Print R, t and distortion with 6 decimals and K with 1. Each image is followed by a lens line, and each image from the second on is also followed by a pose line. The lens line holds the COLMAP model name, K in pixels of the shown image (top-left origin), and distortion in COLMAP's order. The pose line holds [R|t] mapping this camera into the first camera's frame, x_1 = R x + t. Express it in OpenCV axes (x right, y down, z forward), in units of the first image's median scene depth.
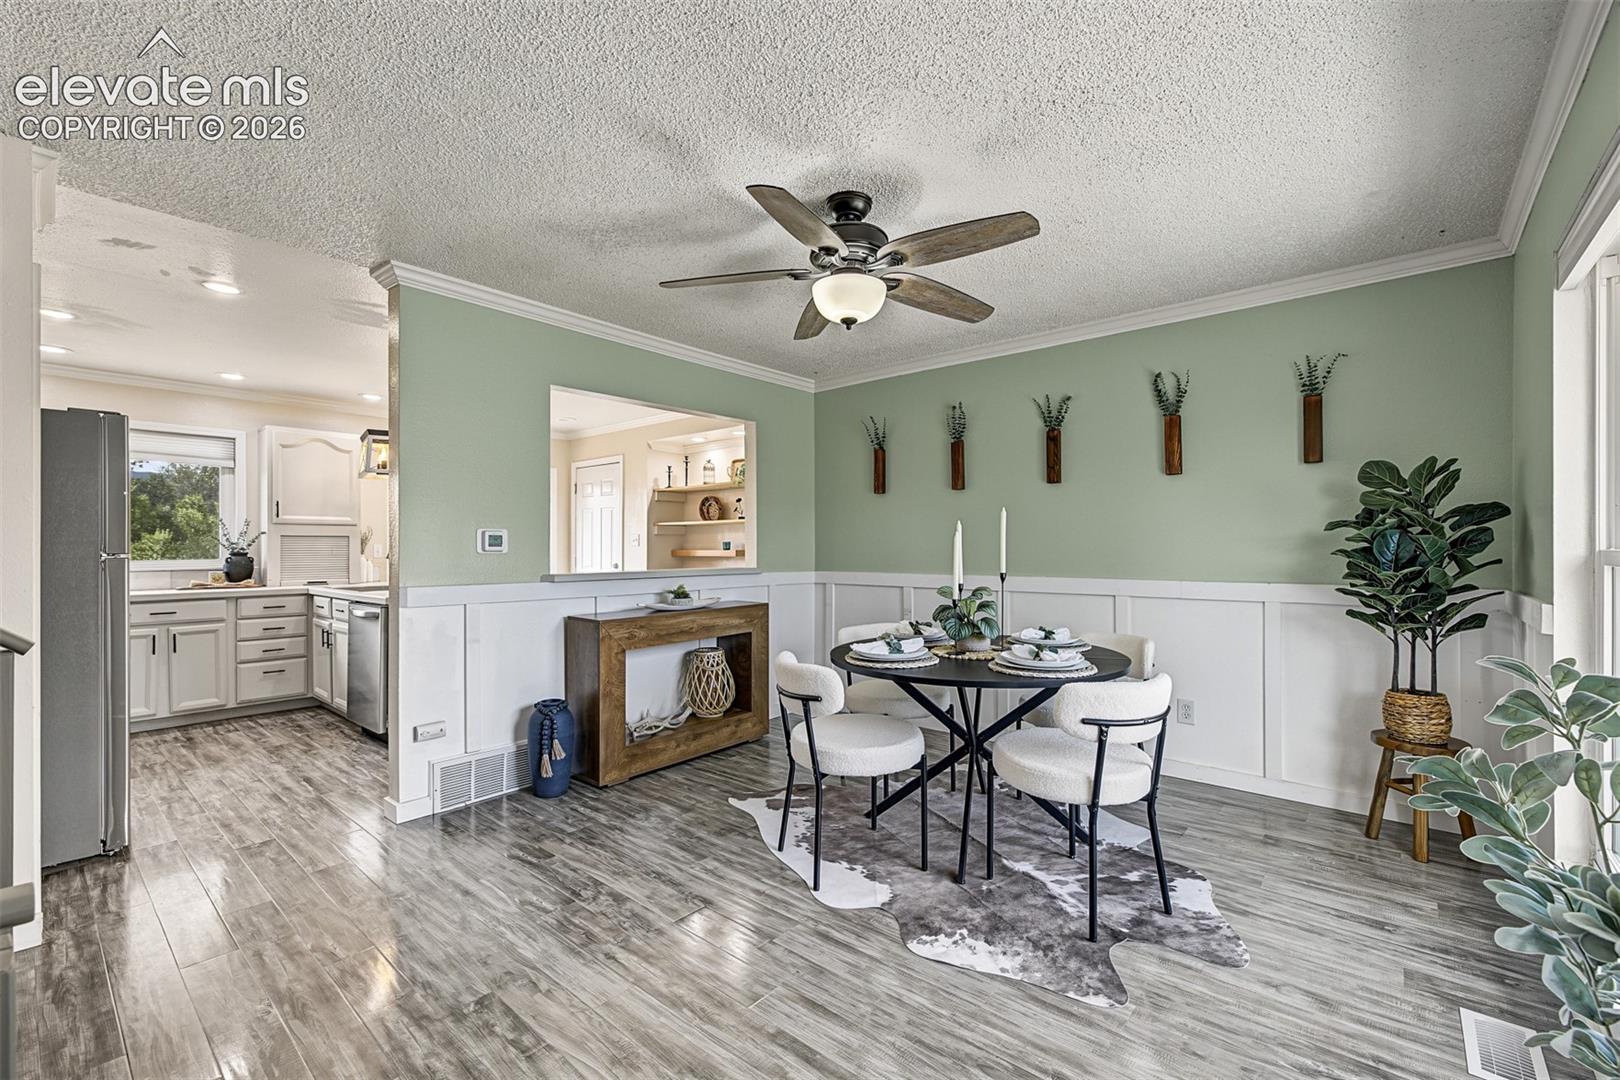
lens RADIAL K [[686.8, 0, 812.9], [0, 686.8, 541.8], [0, 0, 1]] dist [0.006231, -0.000926]
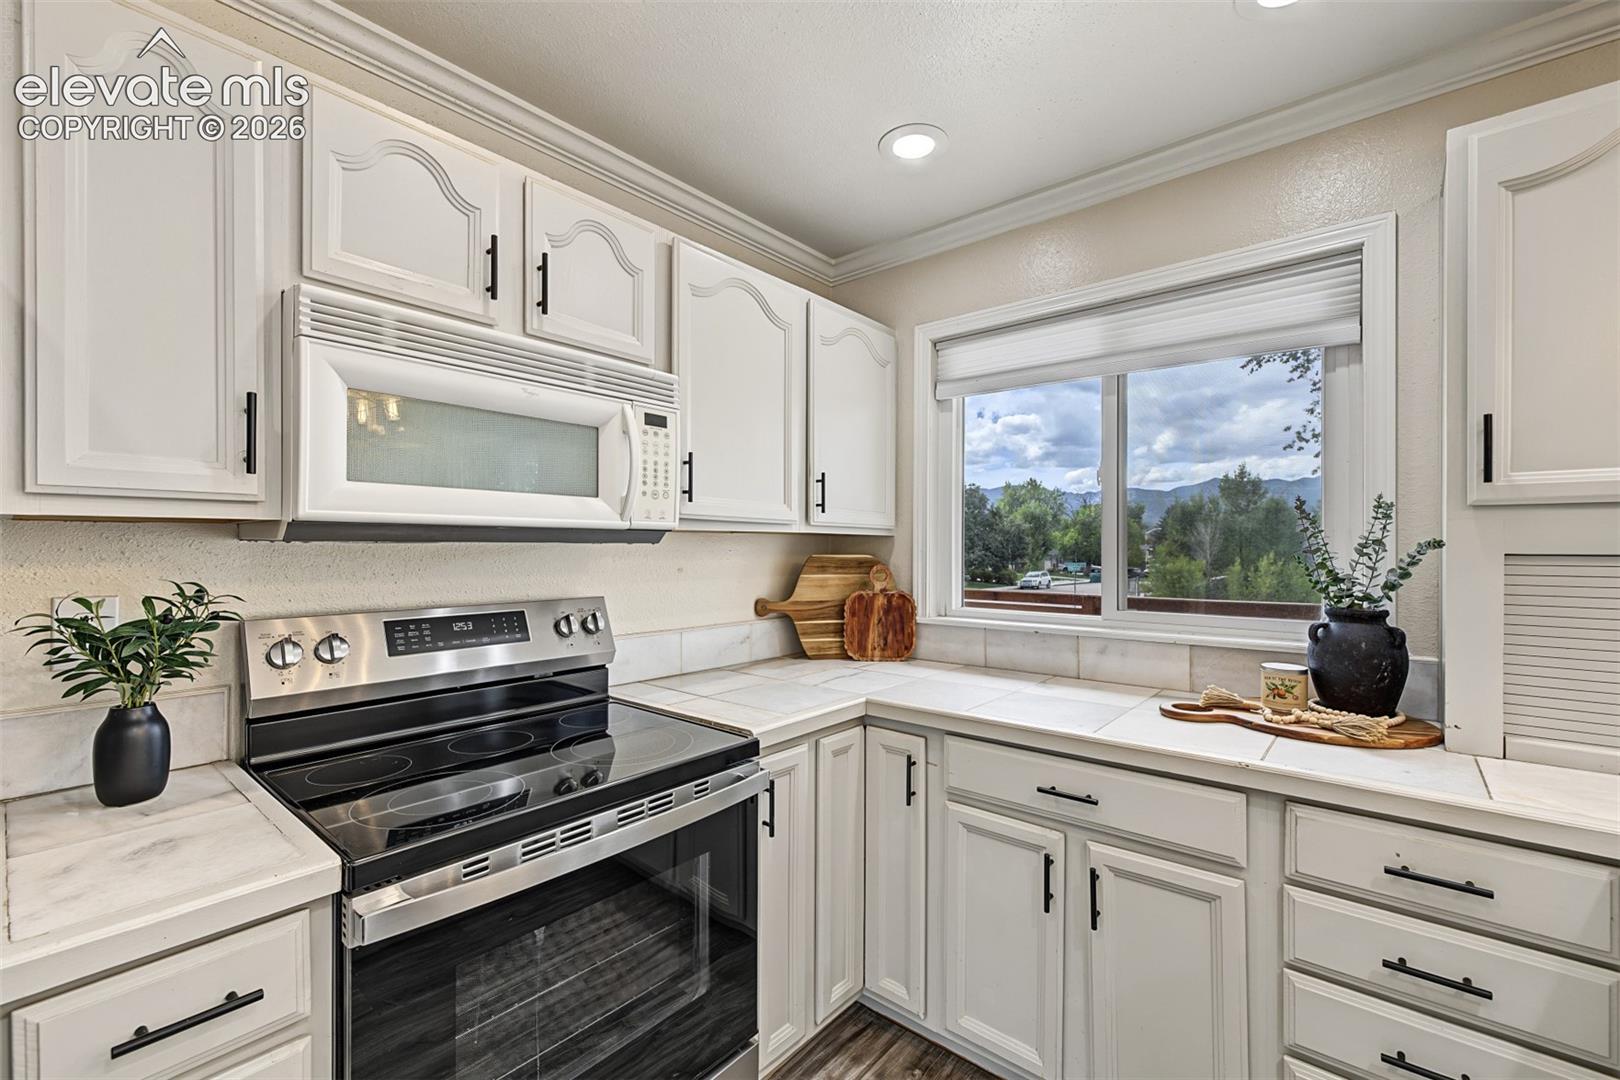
lens RADIAL K [[680.8, 0, 808.5], [0, 680.8, 543.9], [0, 0, 1]] dist [0.013053, 0.000006]
pose [[0.008706, -0.000064, -0.999962, -0.793531], [0.006669, 0.999978, -0.000006, -0.021788], [0.999940, -0.006669, 0.008706, 1.125915]]
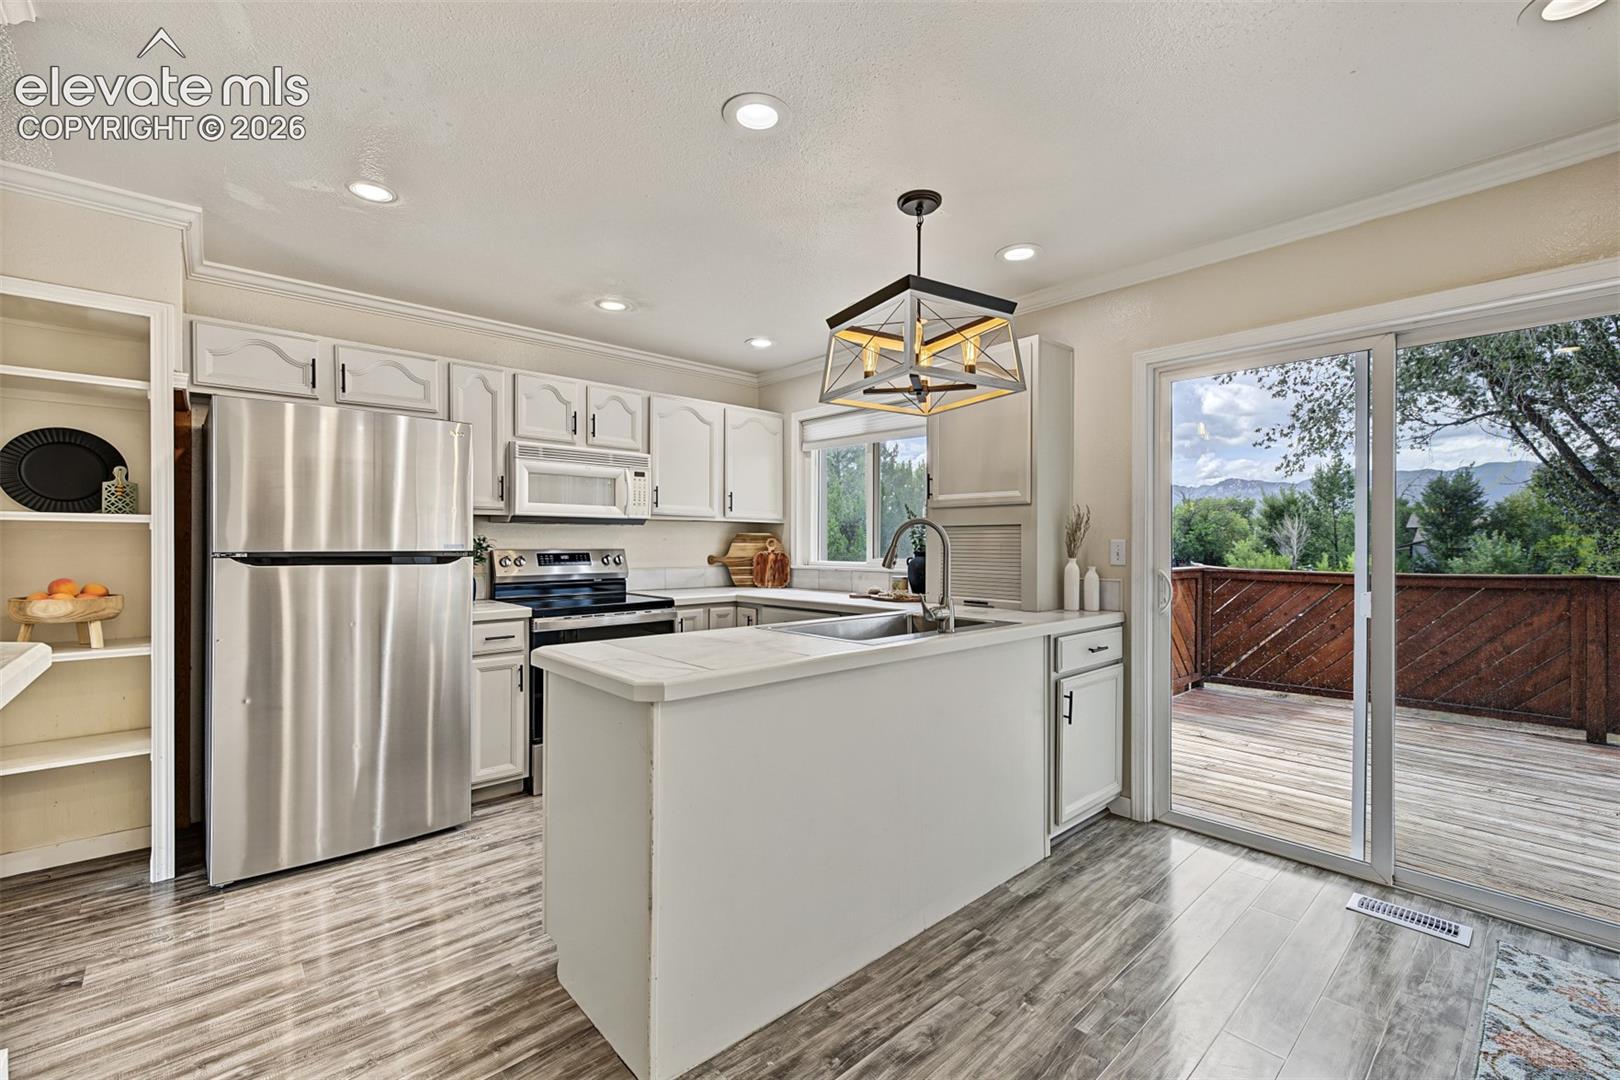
lens RADIAL K [[675.8, 0, 810.0], [0, 675.8, 540.0], [0, 0, 1]] dist [0.001475, -0.000498]
pose [[-0.133693, -0.002090, -0.991021, -0.185797], [0.007177, 0.999970, -0.003077, 0.008232], [0.990997, -0.007524, -0.133674, 1.454931]]
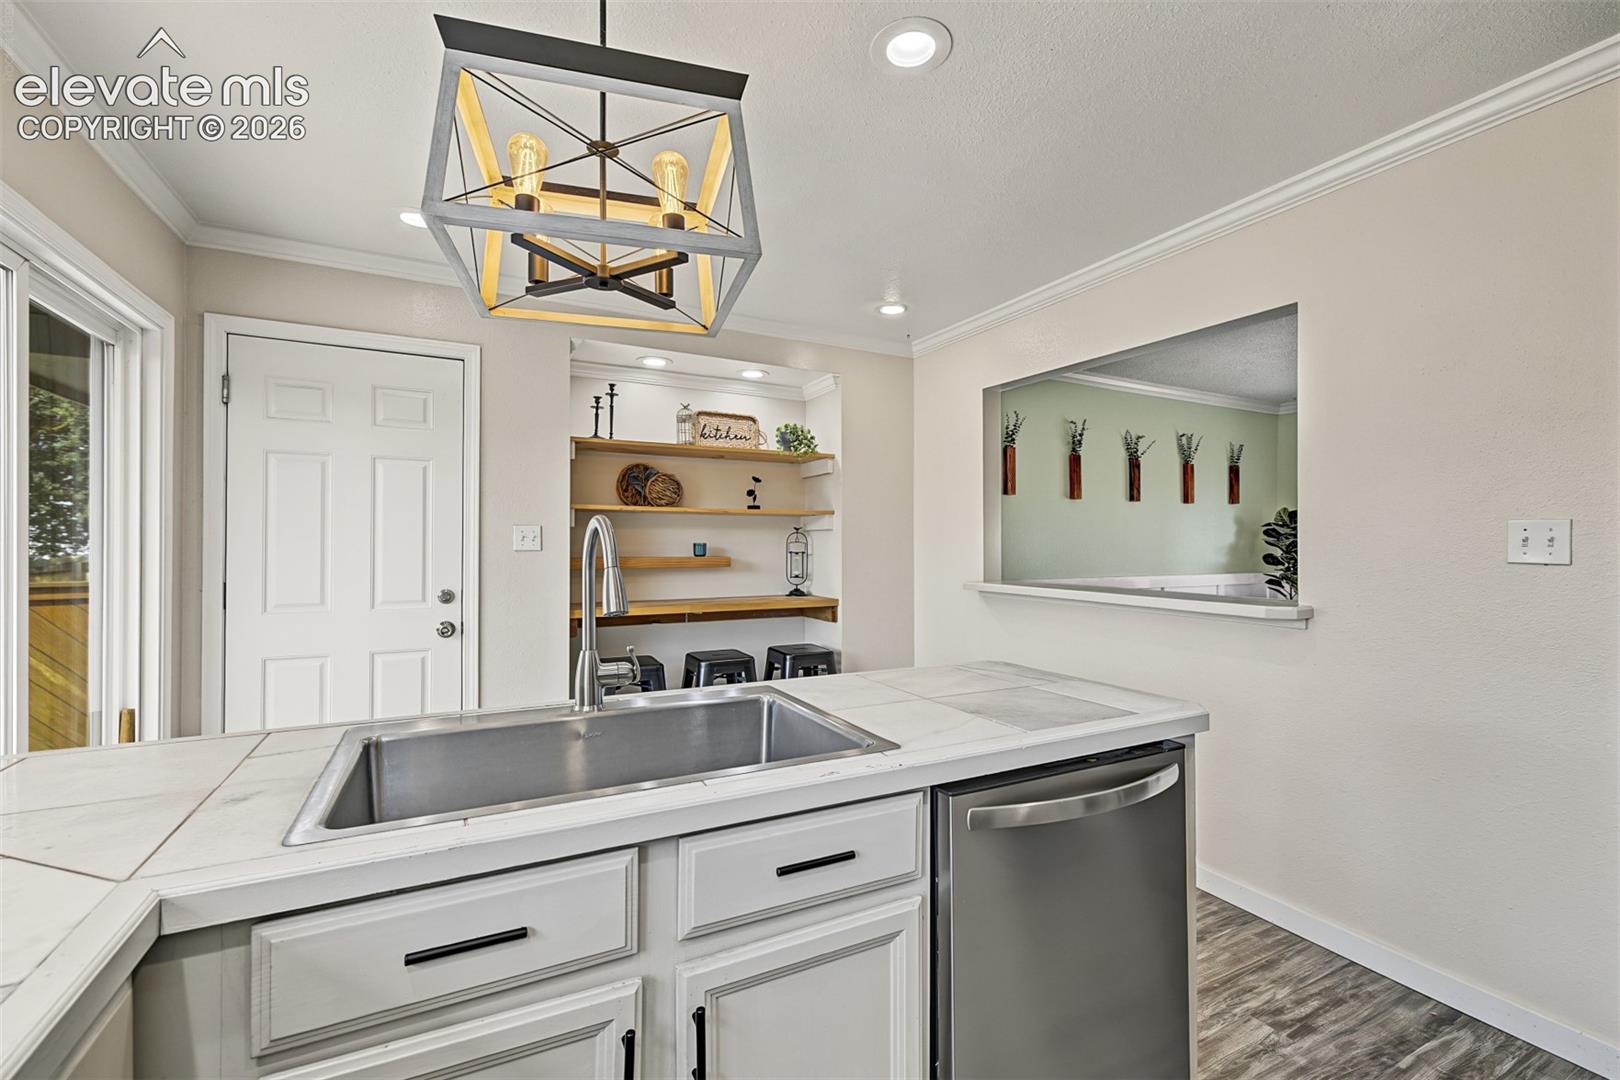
lens RADIAL K [[680.8, 0, 808.5], [0, 680.8, 543.9], [0, 0, 1]] dist [0.013053, 0.000006]
pose [[0.382411, 0.003675, 0.923985, -1.177104], [-0.012067, 0.999927, 0.001017, -0.002872], [-0.923913, -0.011539, 0.382428, 1.231279]]
